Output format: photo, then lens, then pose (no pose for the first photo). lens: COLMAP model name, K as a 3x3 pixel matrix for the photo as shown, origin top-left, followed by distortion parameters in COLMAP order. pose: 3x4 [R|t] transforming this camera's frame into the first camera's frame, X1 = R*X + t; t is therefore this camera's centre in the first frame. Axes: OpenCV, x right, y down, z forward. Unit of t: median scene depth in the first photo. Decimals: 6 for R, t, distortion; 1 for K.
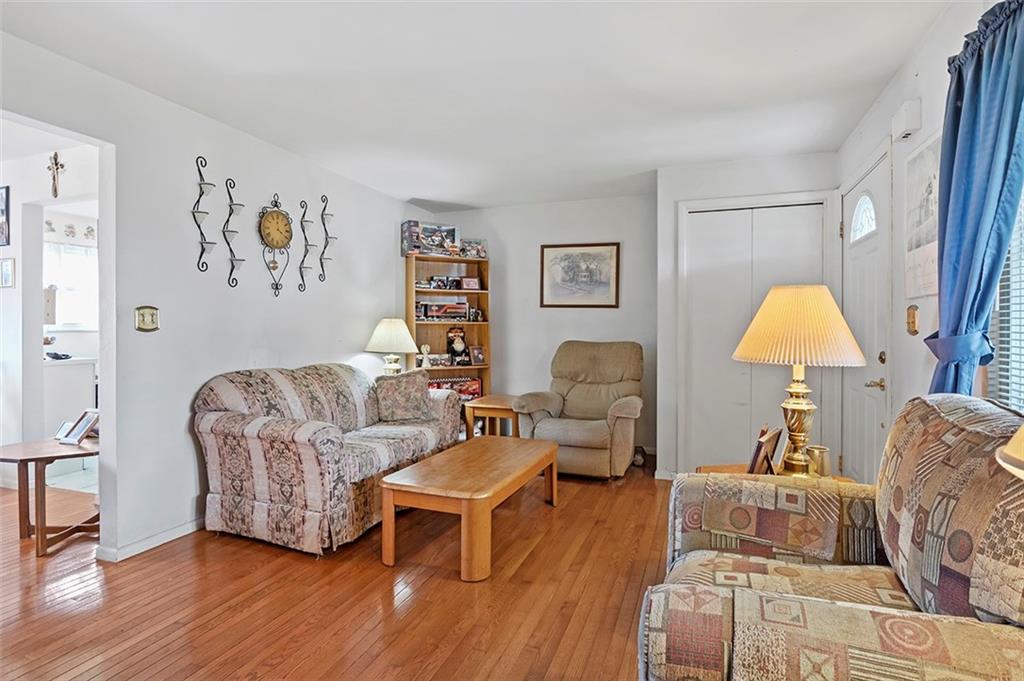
lens RADIAL K [[519.2, 0, 514.6], [0, 519.2, 333.4], [0, 0, 1]] dist [-0.002092, -0.000467]
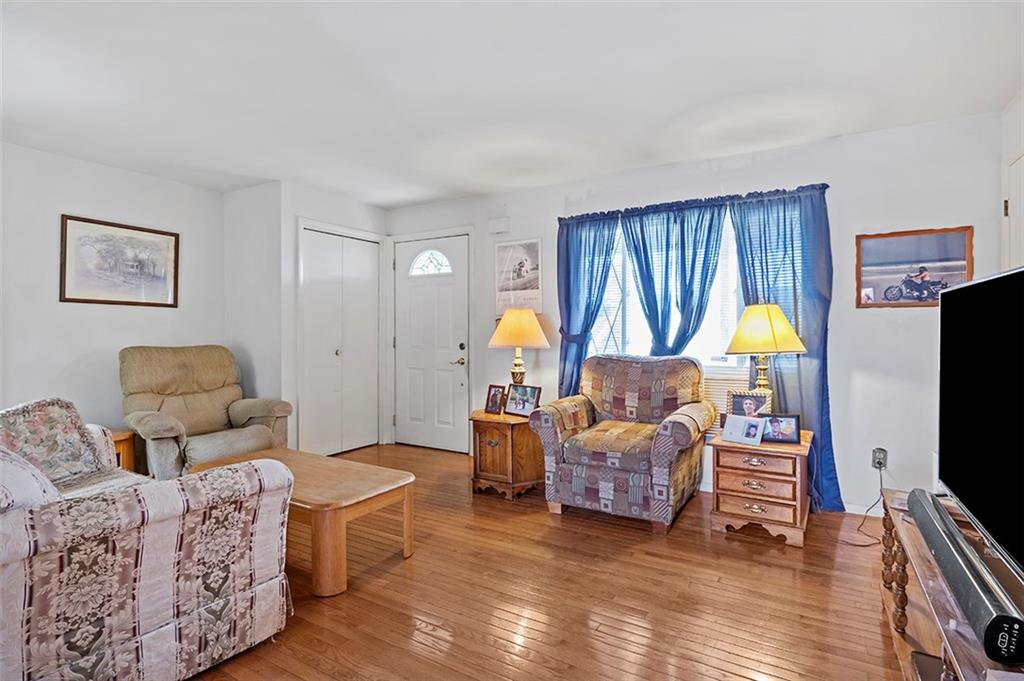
lens RADIAL K [[511.2, 0, 512.0], [0, 511.2, 340.5], [0, 0, 1]] dist [-0.003433, -0.000840]
pose [[0.183247, -0.021786, 0.982826, -0.750073], [0.012539, 0.999725, 0.019822, -0.004817], [-0.982987, 0.008692, 0.183470, 0.384446]]
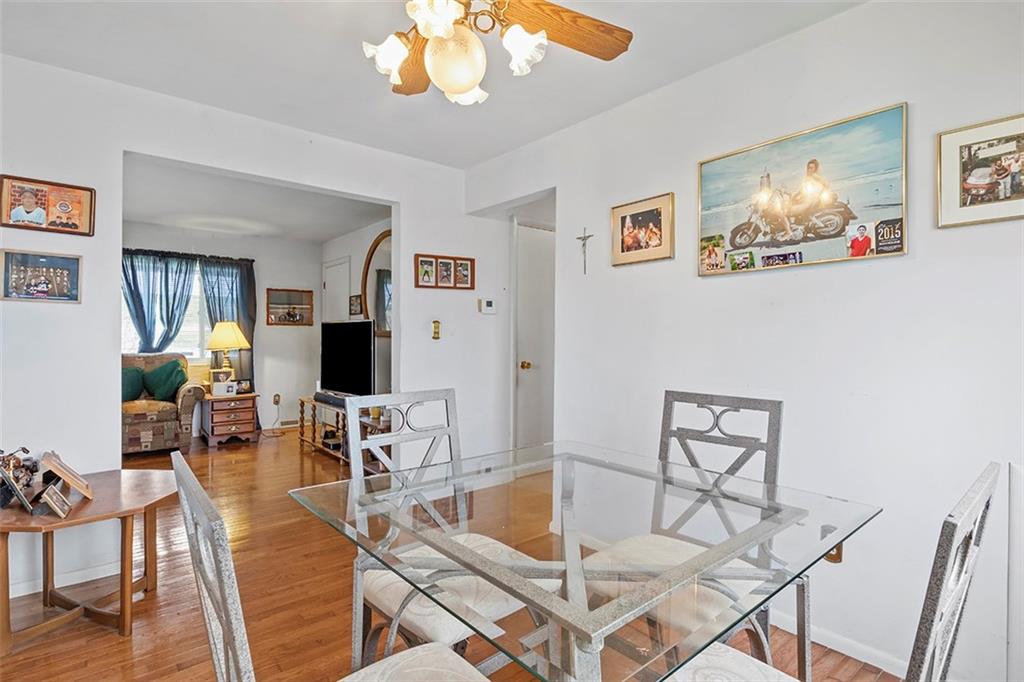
lens RADIAL K [[519.2, 0, 514.6], [0, 519.2, 333.9], [0, 0, 1]] dist [-0.002092, -0.000467]
pose [[-0.860459, -0.004728, 0.509498, -1.421132], [-0.002381, 0.999983, 0.005259, -0.016602], [-0.509514, 0.003312, -0.860456, 1.070461]]
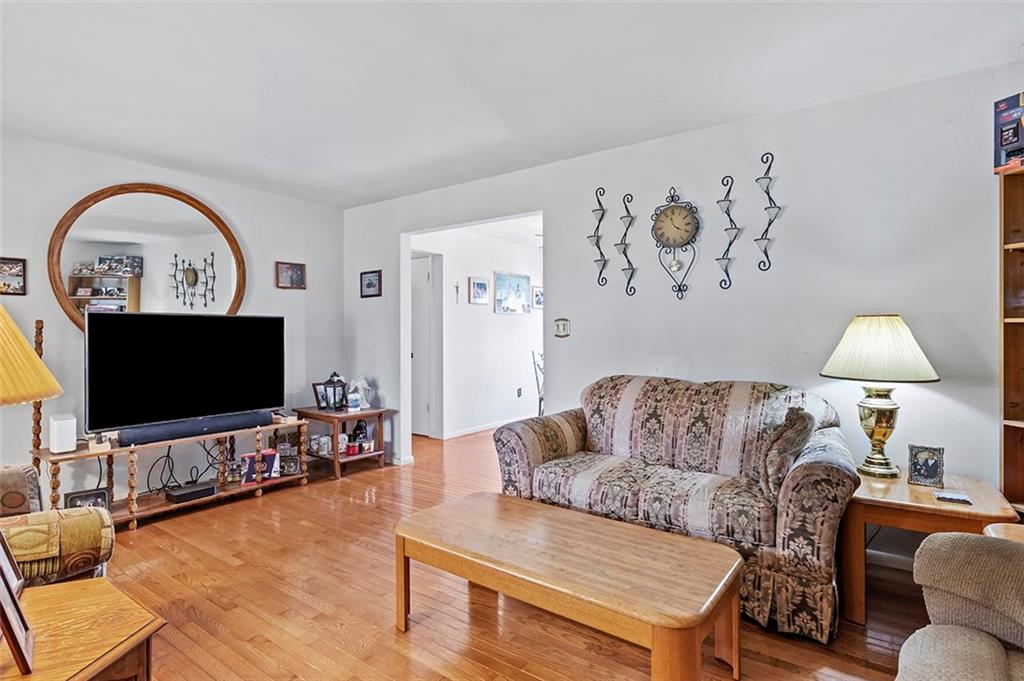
lens RADIAL K [[519.2, 0, 514.6], [0, 519.2, 333.4], [0, 0, 1]] dist [-0.002092, -0.000467]
pose [[-0.263564, -0.003367, -0.964636, 0.479738], [-0.008030, 0.999967, -0.001296, -0.008257], [0.964609, 0.007405, -0.263582, 0.944060]]
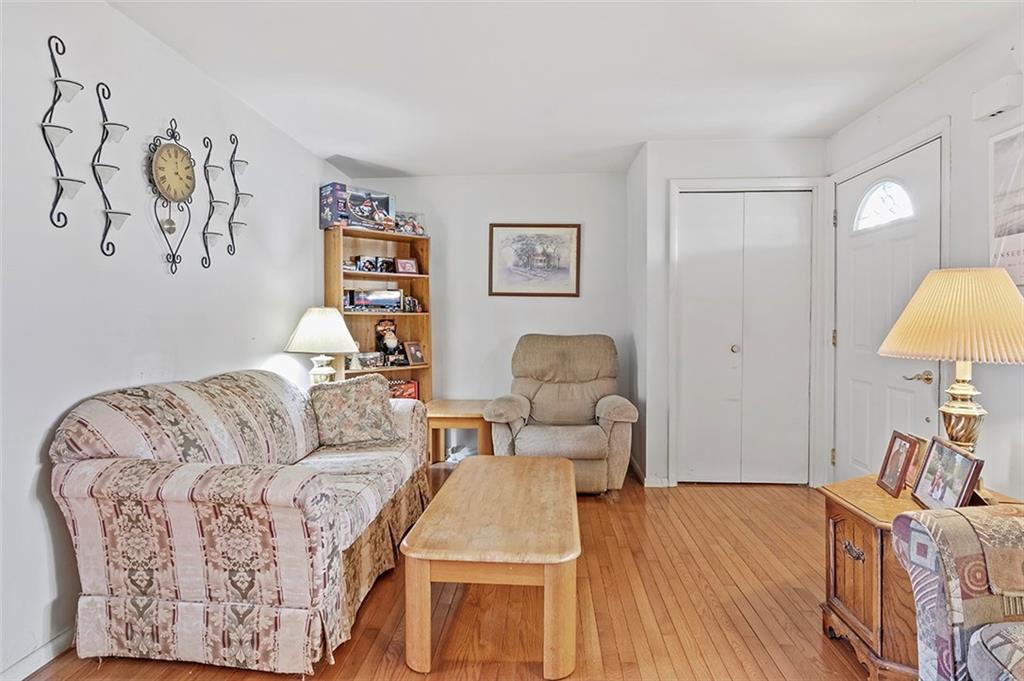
lens RADIAL K [[521.7, 0, 516.4], [0, 521.7, 326.7], [0, 0, 1]] dist [-0.003167, -0.002121]
pose [[0.957087, -0.007180, 0.289712, -0.226873], [0.006293, 0.999972, 0.003995, -0.002768], [-0.289733, -0.002001, 0.957106, 0.226614]]
